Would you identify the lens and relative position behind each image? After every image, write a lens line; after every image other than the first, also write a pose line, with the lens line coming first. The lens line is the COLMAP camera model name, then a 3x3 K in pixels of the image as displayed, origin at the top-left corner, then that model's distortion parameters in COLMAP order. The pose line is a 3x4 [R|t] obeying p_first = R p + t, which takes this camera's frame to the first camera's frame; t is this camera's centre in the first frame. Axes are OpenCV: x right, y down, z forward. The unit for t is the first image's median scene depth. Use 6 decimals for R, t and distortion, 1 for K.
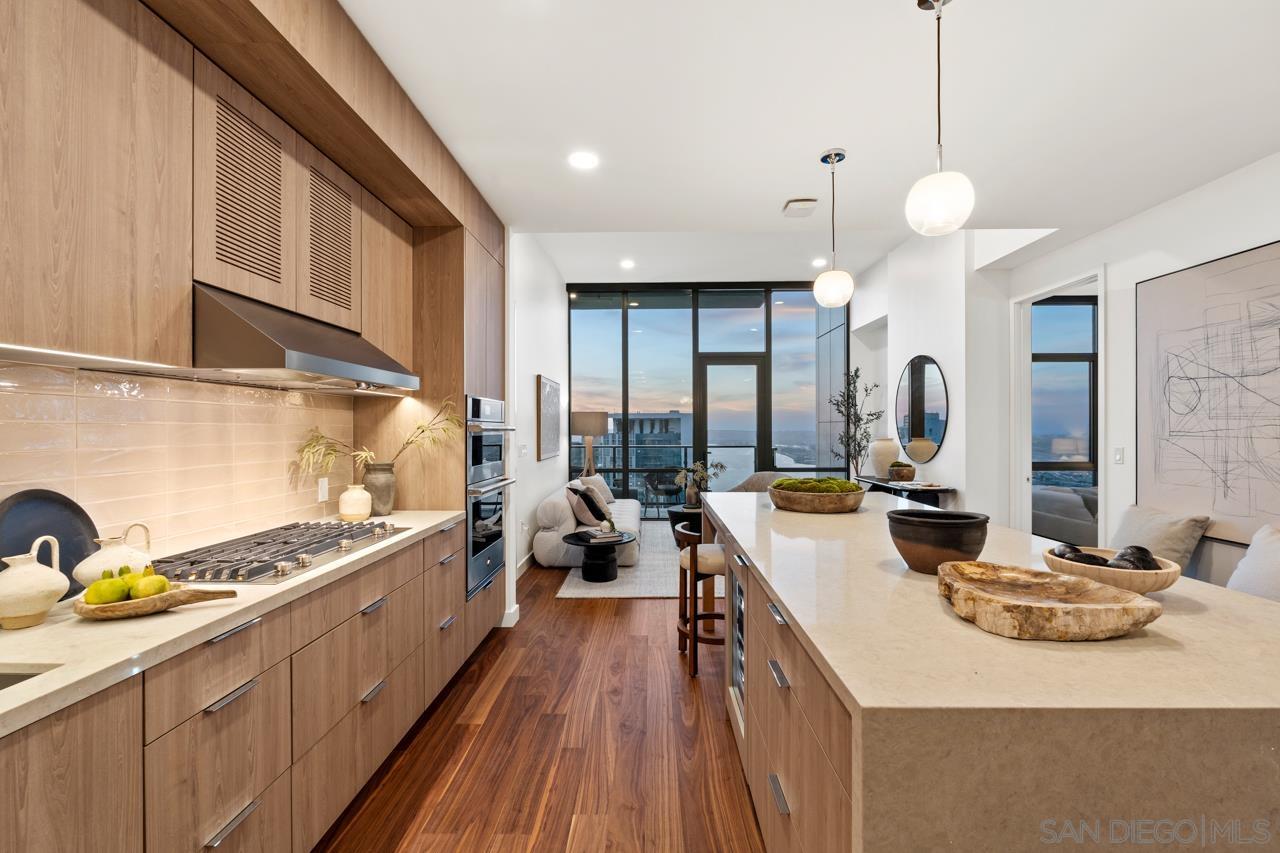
lens RADIAL K [[564.4, 0, 643.0], [0, 564.4, 429.8], [0, 0, 1]] dist [-0.004390, -0.000101]
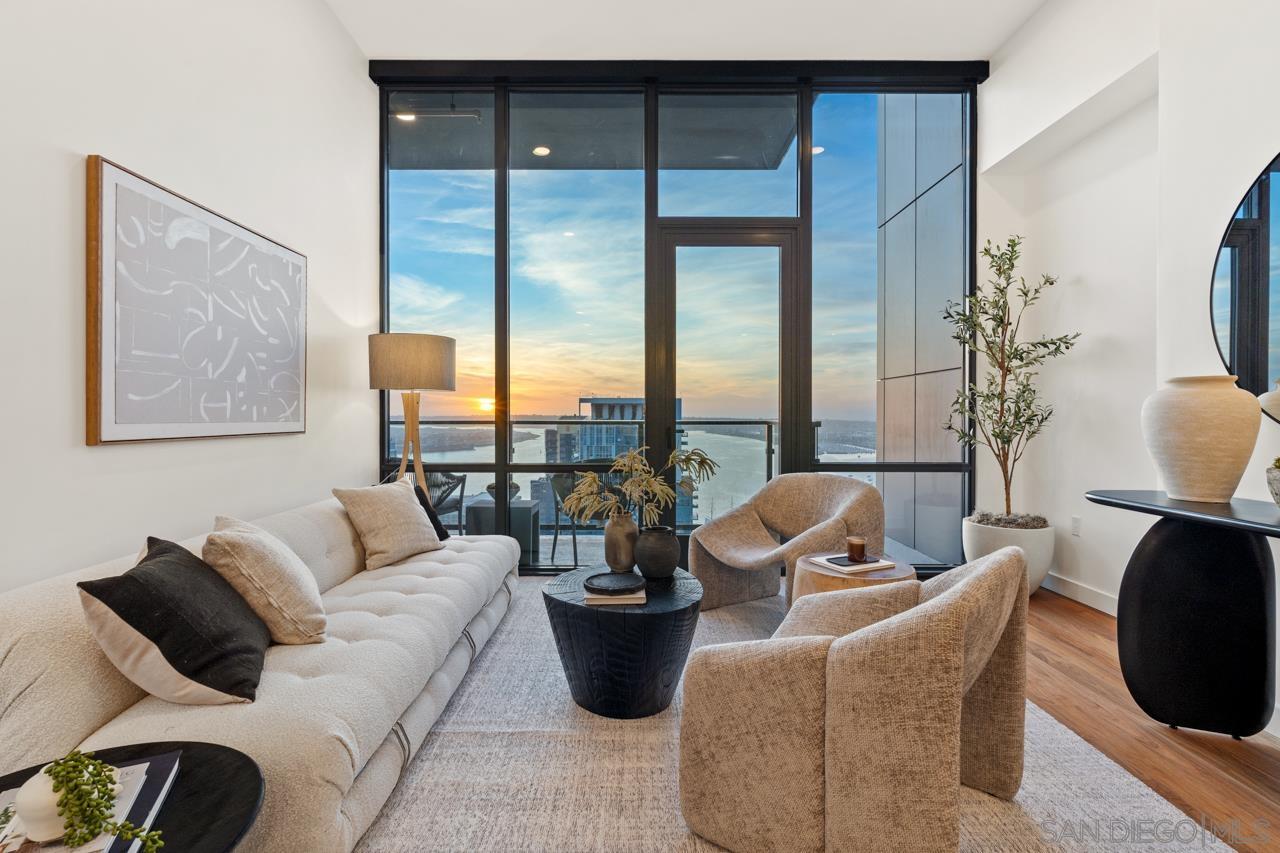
lens RADIAL K [[610.1, 0, 638.1], [0, 610.1, 419.2], [0, 0, 1]] dist [-0.004490, -0.000008]
pose [[0.999779, 0.003653, 0.020697, 0.217406], [-0.003728, 0.999987, 0.003606, 0.087661], [-0.020683, -0.003683, 0.999779, 1.477719]]
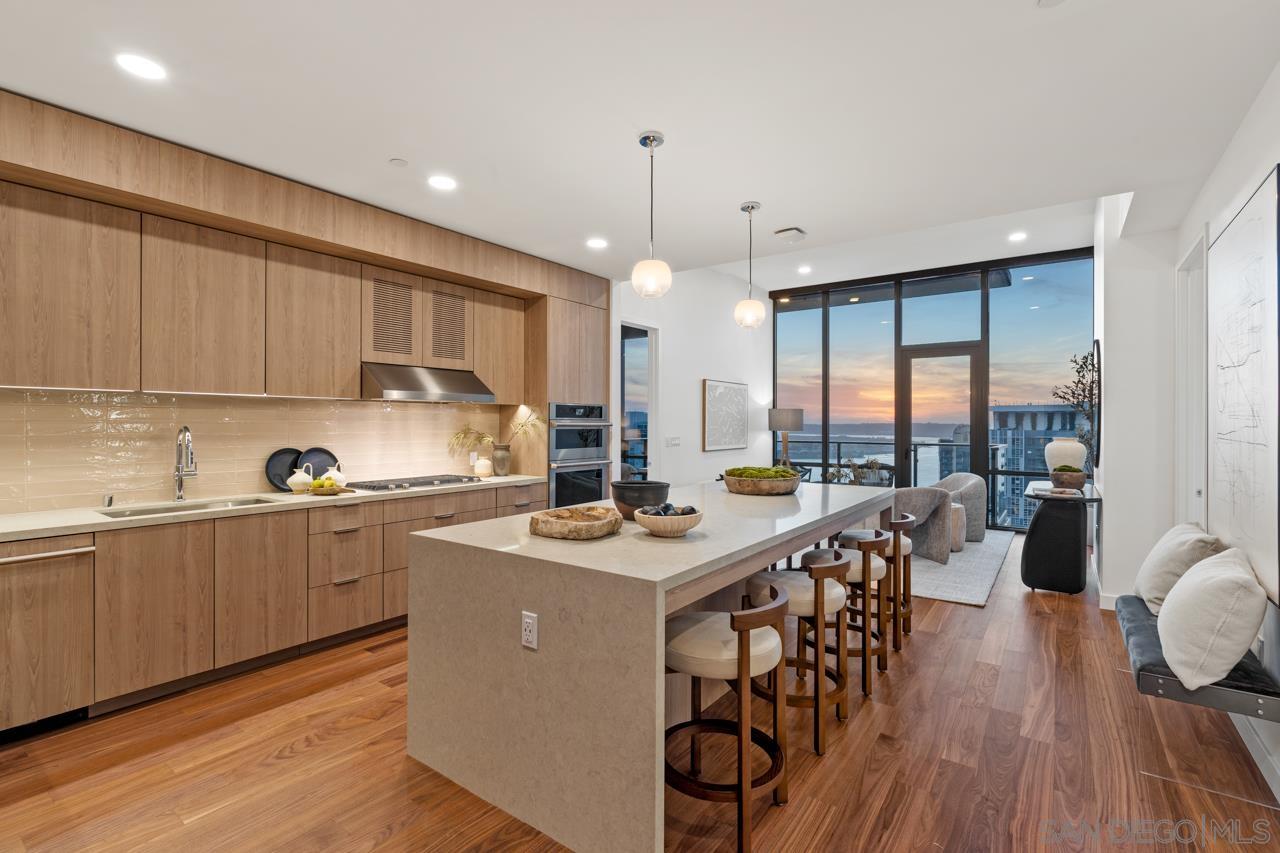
lens RADIAL K [[581.4, 0, 641.8], [0, 581.4, 423.5], [0, 0, 1]] dist [-0.002824, 0.000043]
pose [[0.821876, 0.004883, -0.569646, 0.900754], [-0.005561, 0.999984, 0.000550, -0.008082], [0.569639, 0.002716, 0.821890, -0.193756]]
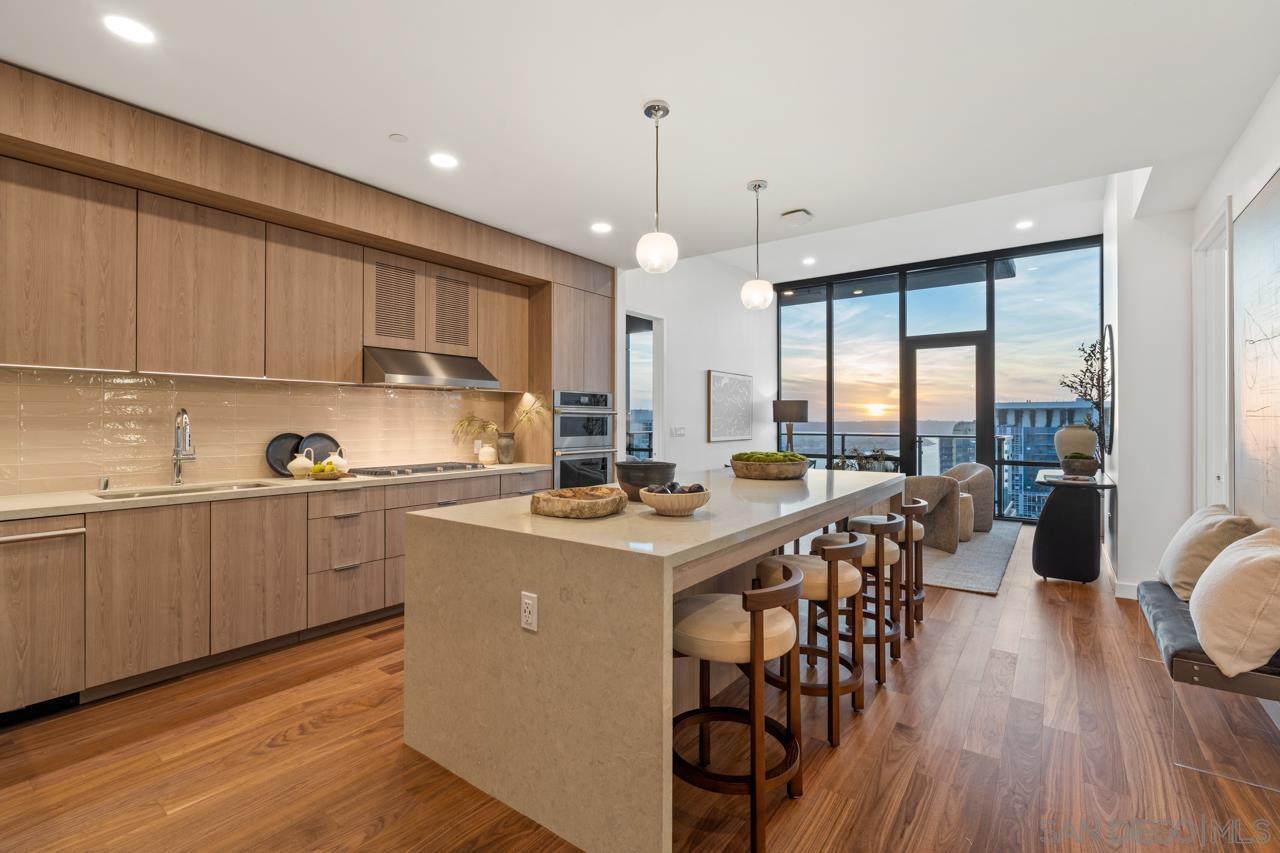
lens RADIAL K [[568.7, 0, 641.0], [0, 568.7, 419.2], [0, 0, 1]] dist [-0.002615, -0.000357]
pose [[0.816263, 0.000881, -0.577680, 0.870324], [-0.003403, 0.999989, -0.003282, 0.024712], [0.577670, 0.004645, 0.816257, -0.151096]]
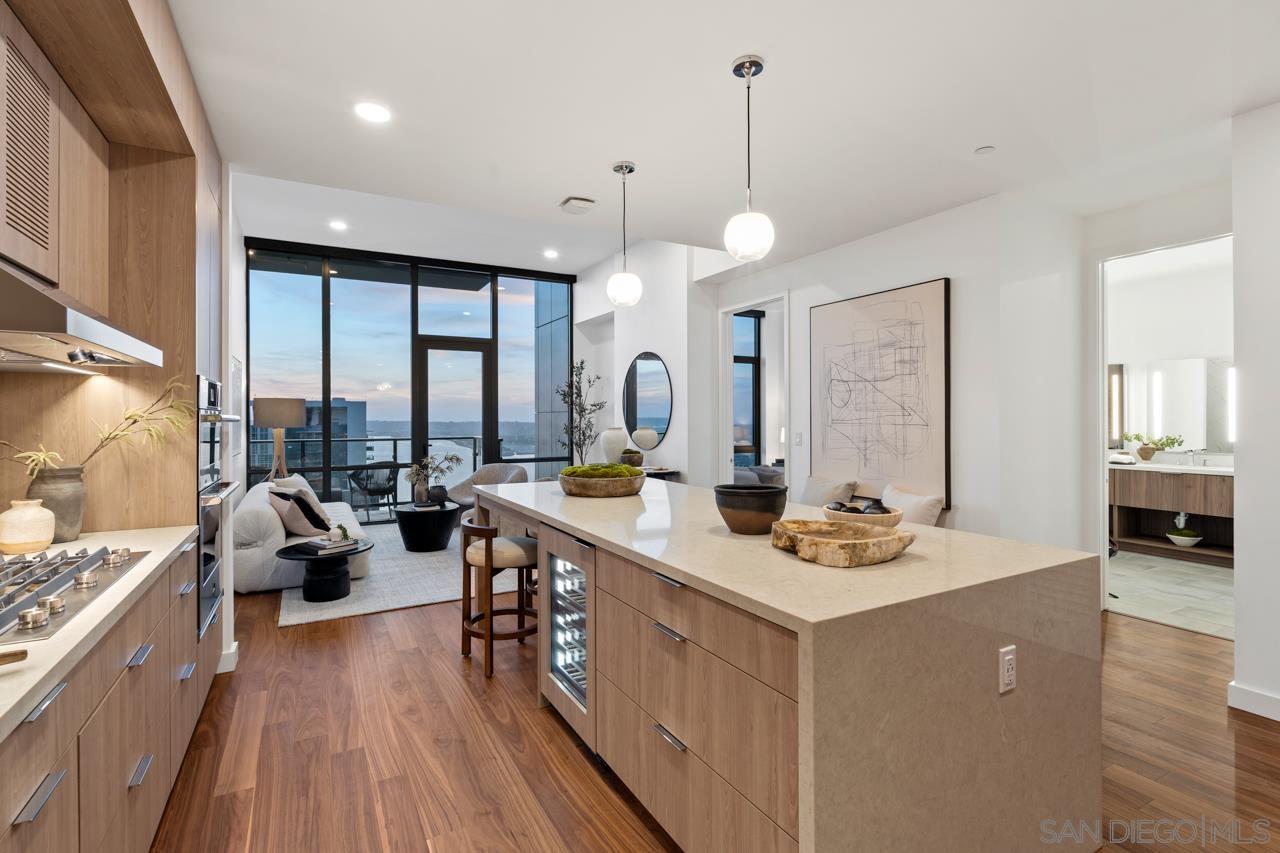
lens RADIAL K [[598.2, 0, 641.8], [0, 598.2, 417.4], [0, 0, 1]] dist [-0.004295, -0.000034]
pose [[0.864204, -0.000471, 0.503141, -0.220314], [0.002729, 0.999989, -0.003750, 0.000975], [-0.503133, 0.004614, 0.864196, -0.011994]]
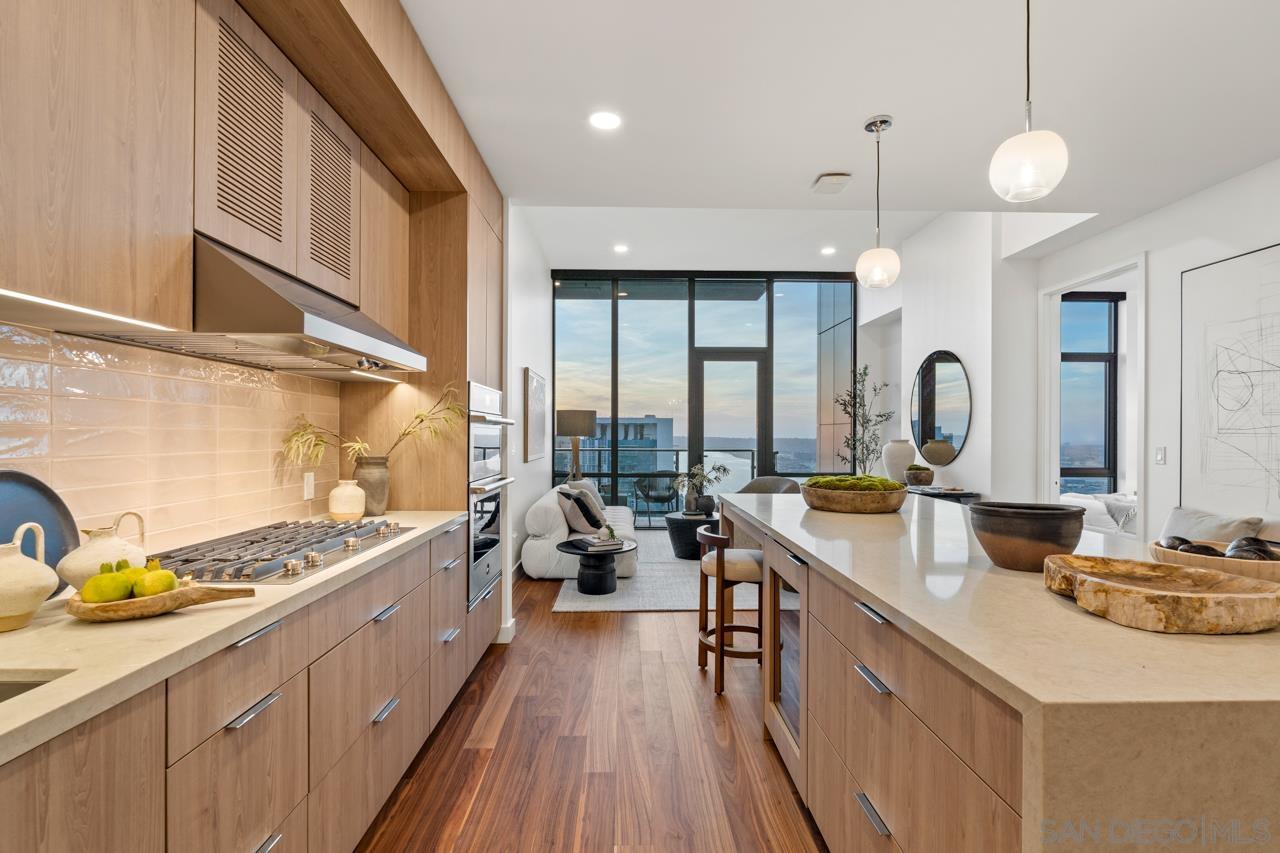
lens RADIAL K [[611.7, 0, 641.3], [0, 611.7, 435.9], [0, 0, 1]] dist [-0.004044, 0.000183]
pose [[0.999090, 0.005934, 0.042238, -0.089650], [-0.005934, 0.999982, -0.000124, 0.025465], [-0.042238, -0.000127, 0.999108, 0.024337]]
